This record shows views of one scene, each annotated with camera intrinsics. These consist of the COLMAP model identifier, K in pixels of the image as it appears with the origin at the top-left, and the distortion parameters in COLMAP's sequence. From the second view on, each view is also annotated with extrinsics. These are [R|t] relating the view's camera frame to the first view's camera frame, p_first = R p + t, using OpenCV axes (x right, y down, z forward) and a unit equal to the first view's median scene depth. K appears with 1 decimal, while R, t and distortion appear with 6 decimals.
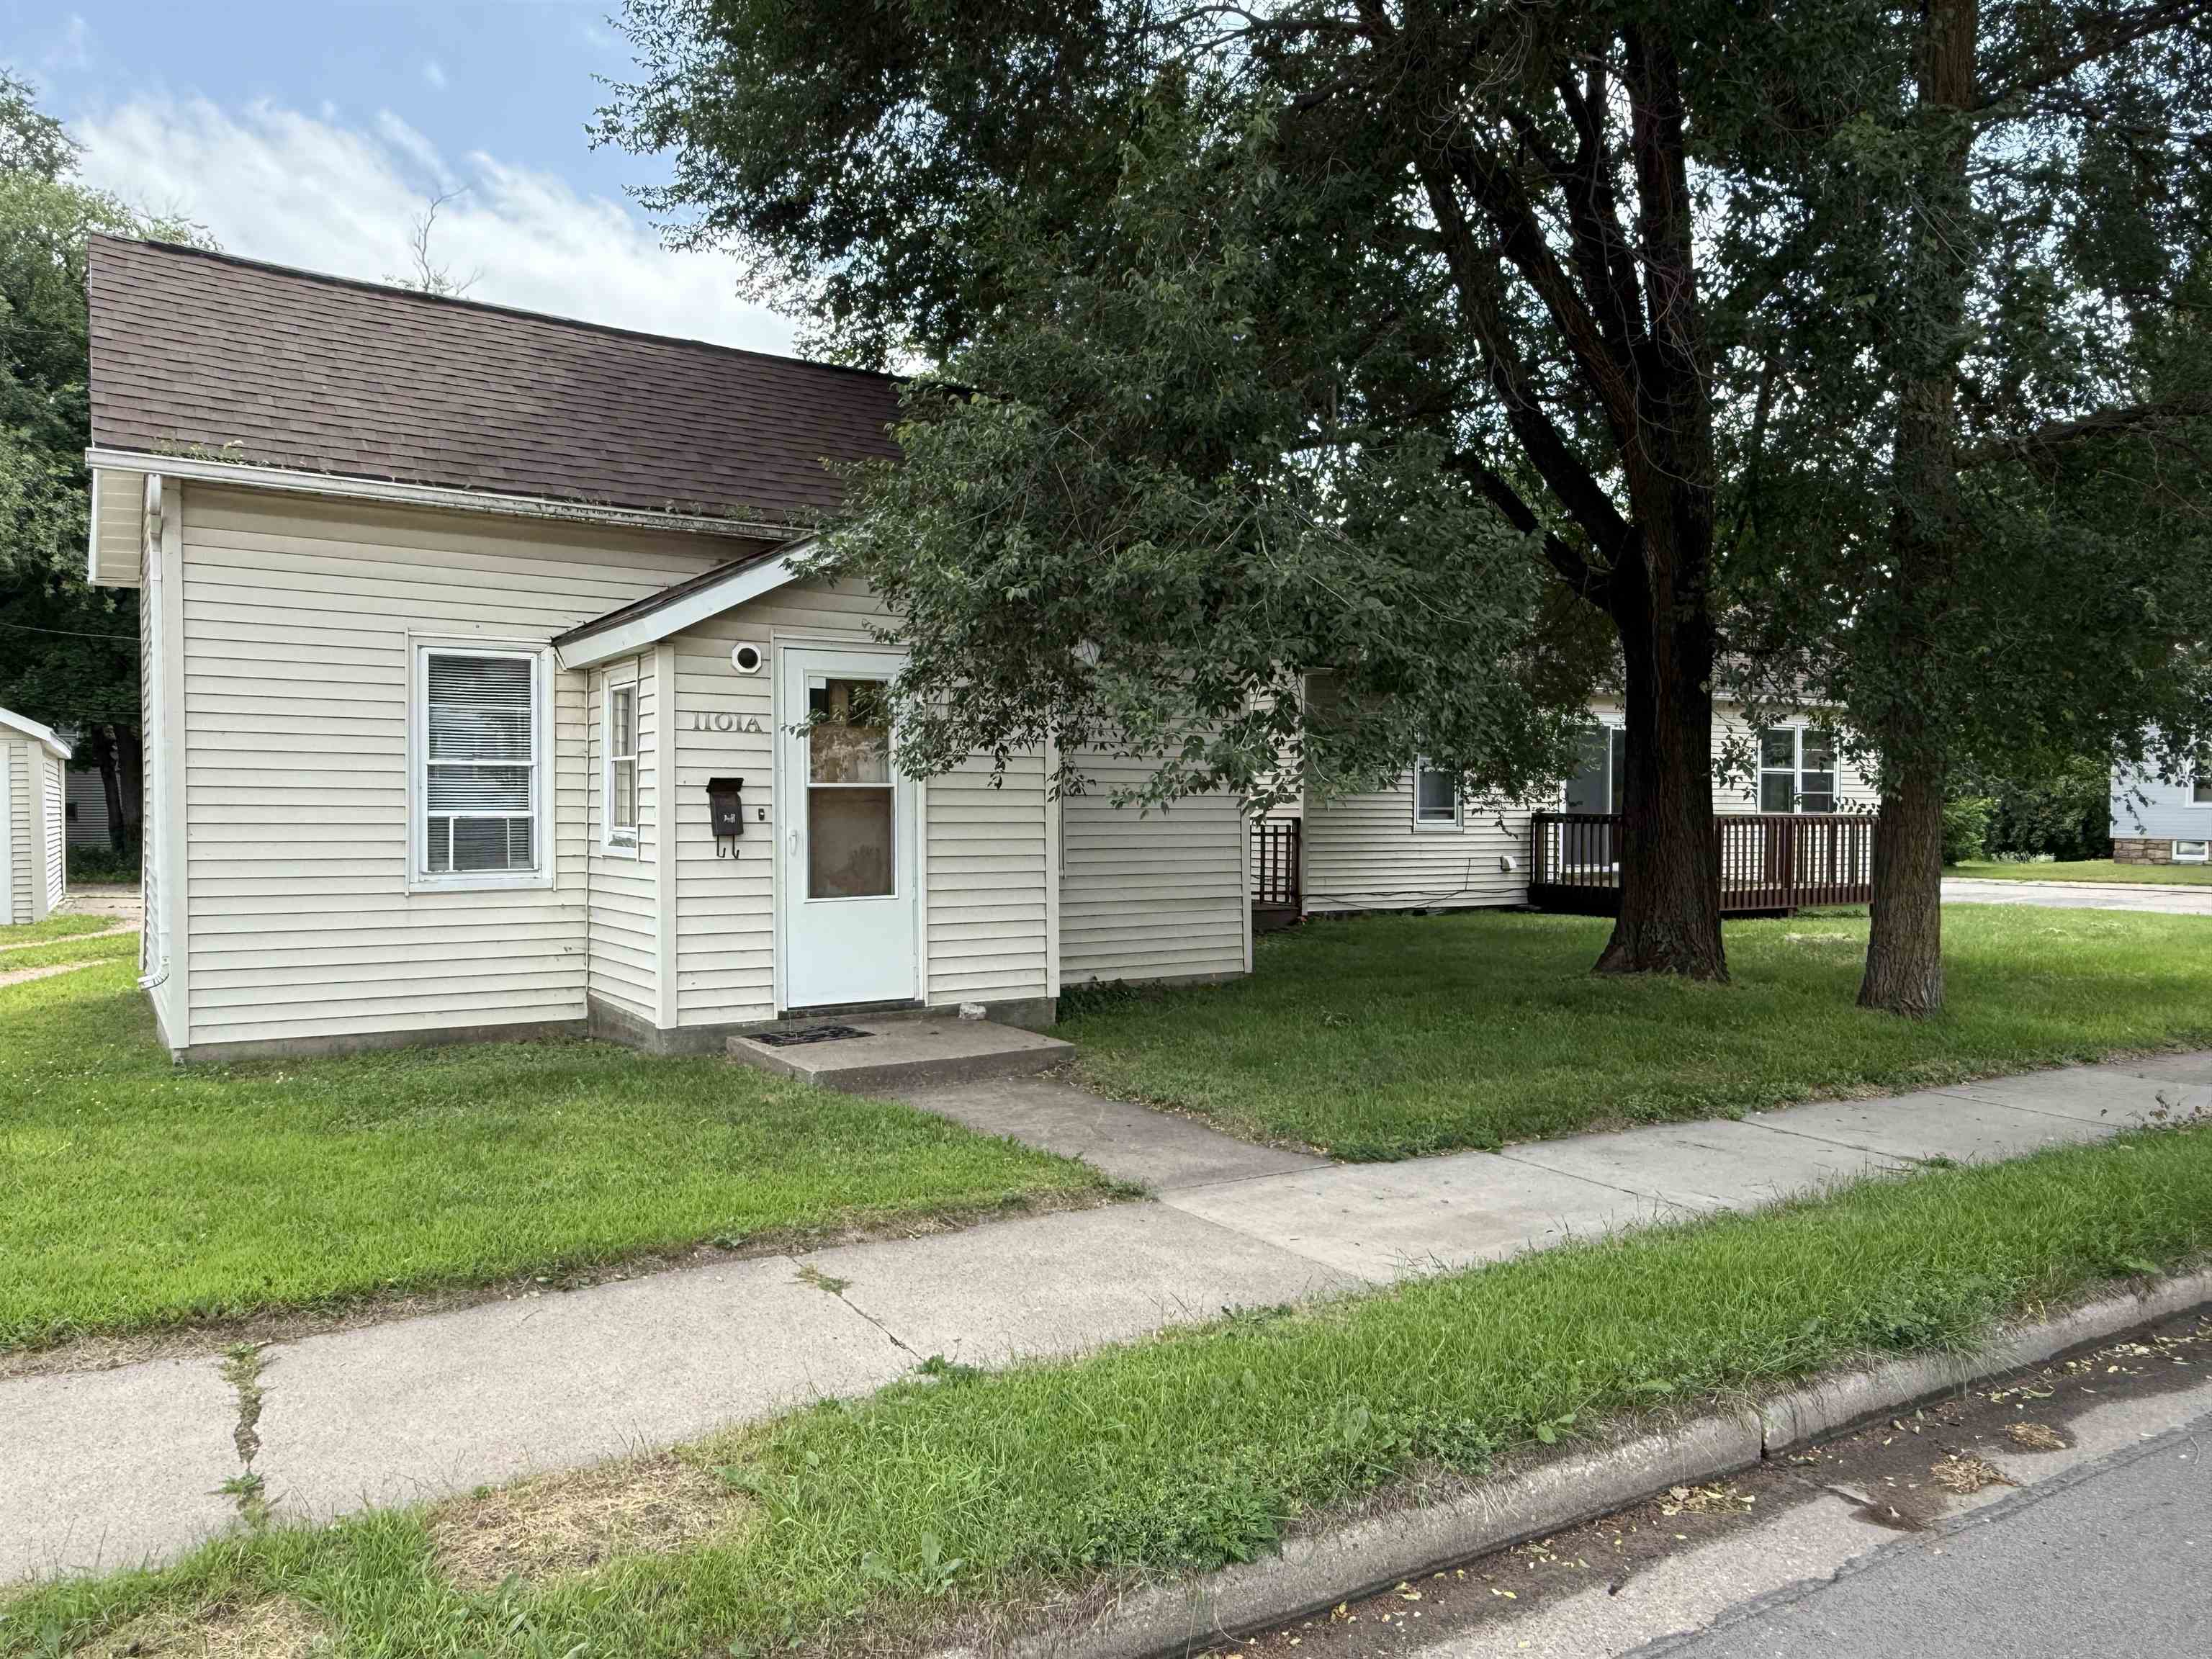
lens RADIAL K [[1520.9, 0, 1104.6], [0, 1520.9, 823.2], [0, 0, 1]] dist [-0.010604, 0.002440]
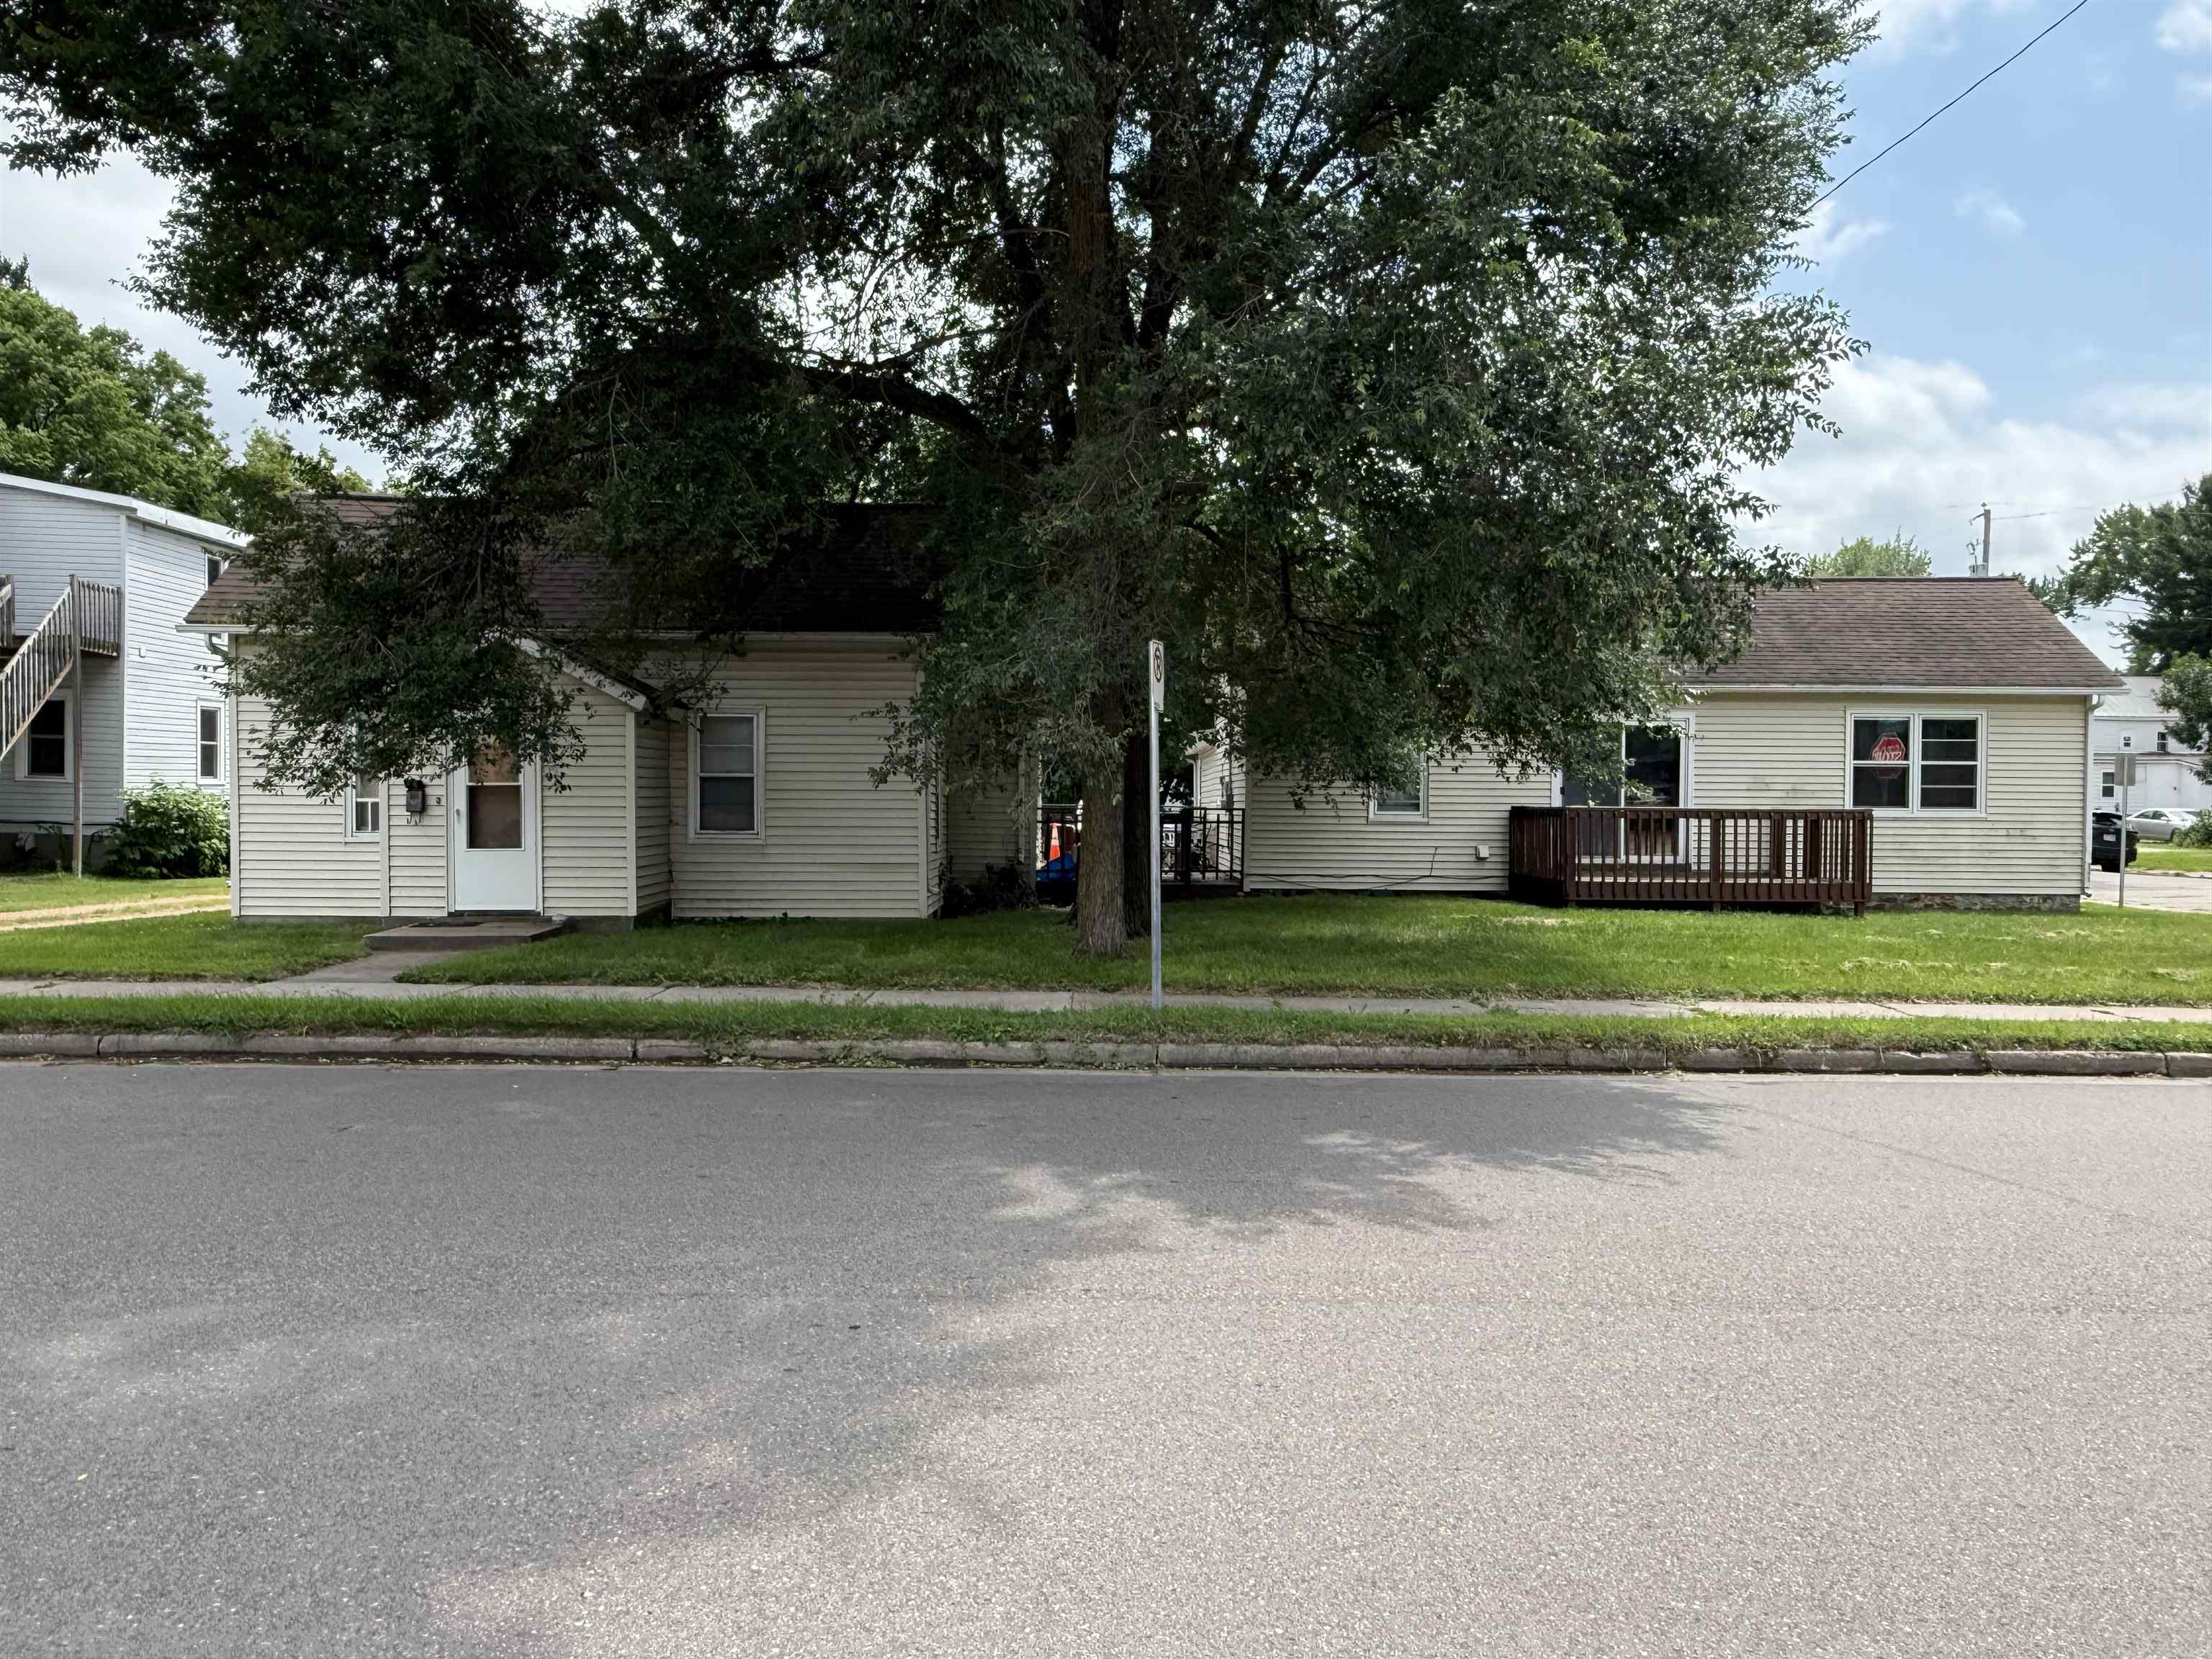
lens RADIAL K [[1524.3, 0, 1106.0], [0, 1524.3, 829.5], [0, 0, 1]] dist [-0.001765, -0.002317]
pose [[0.855559, 0.012418, -0.517556, 1.308936], [-0.008227, 0.999912, 0.010391, 0.002745], [0.517639, -0.004632, 0.855586, -0.119937]]
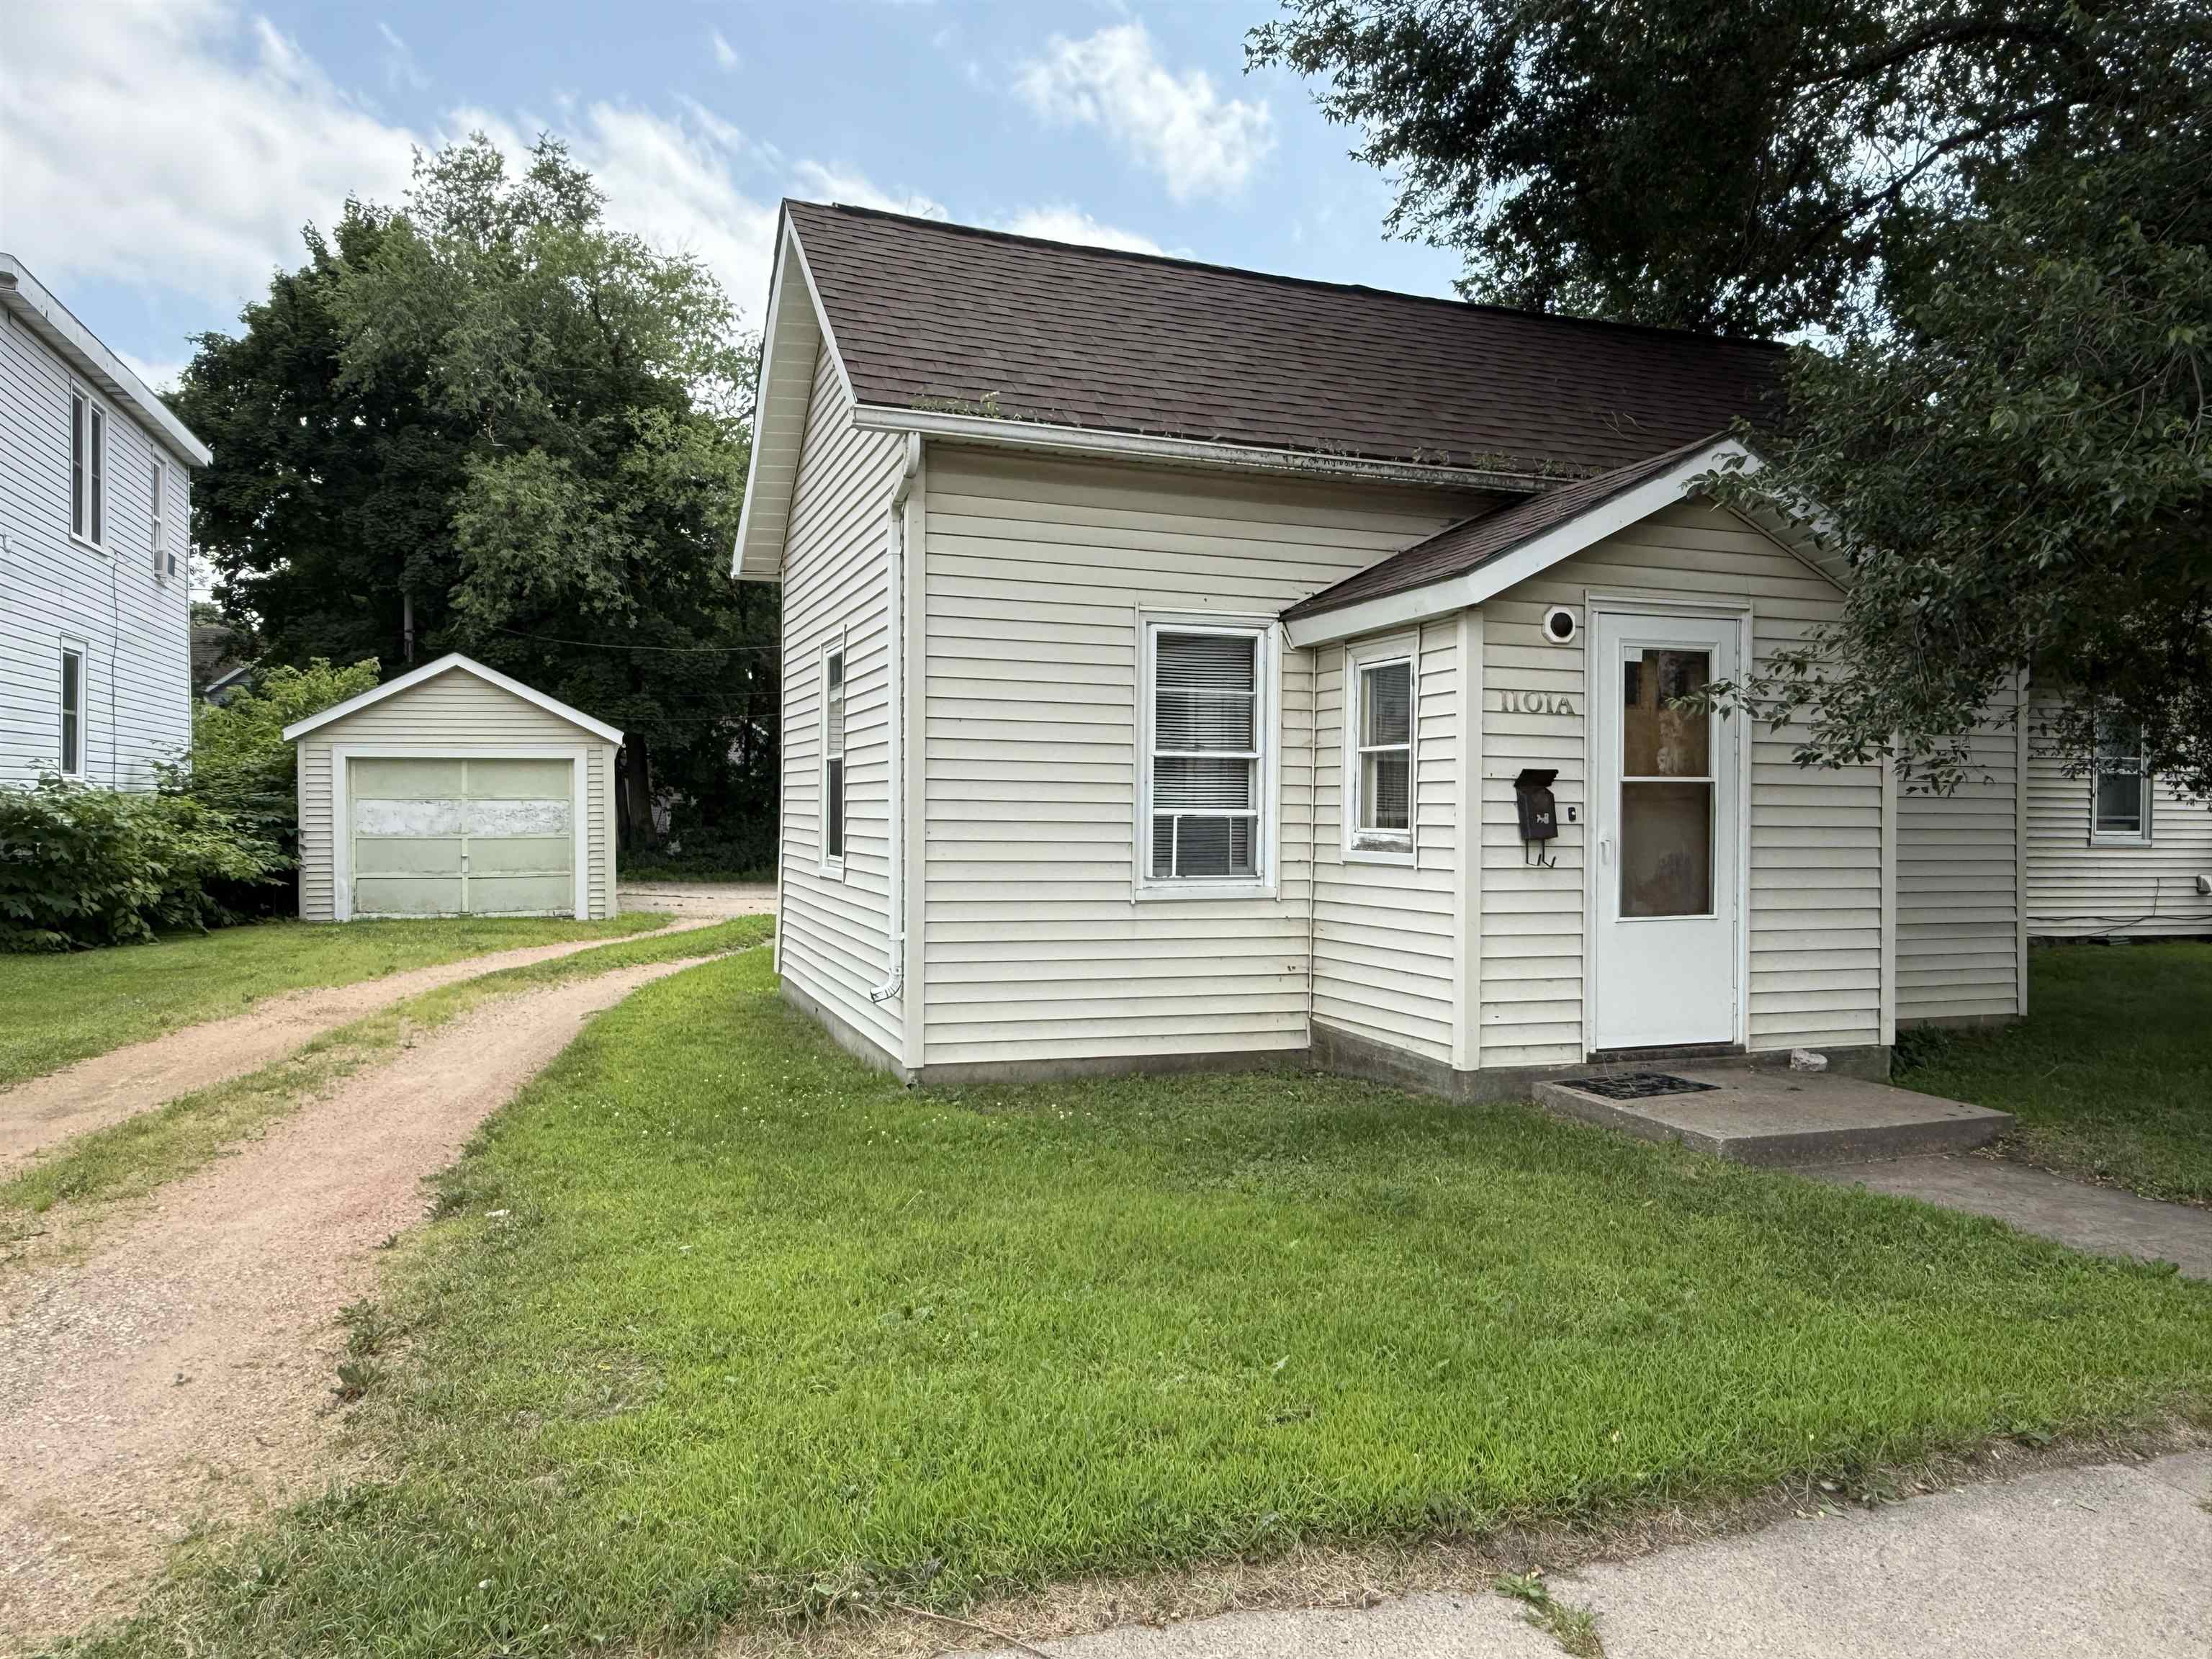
lens RADIAL K [[1524.3, 0, 1106.0], [0, 1524.3, 829.5], [0, 0, 1]] dist [-0.001765, -0.002317]
pose [[0.970619, 0.007711, -0.240500, -0.259719], [-0.008150, 0.999966, -0.000831, 0.004981], [0.240485, 0.002767, 0.970649, 0.129217]]
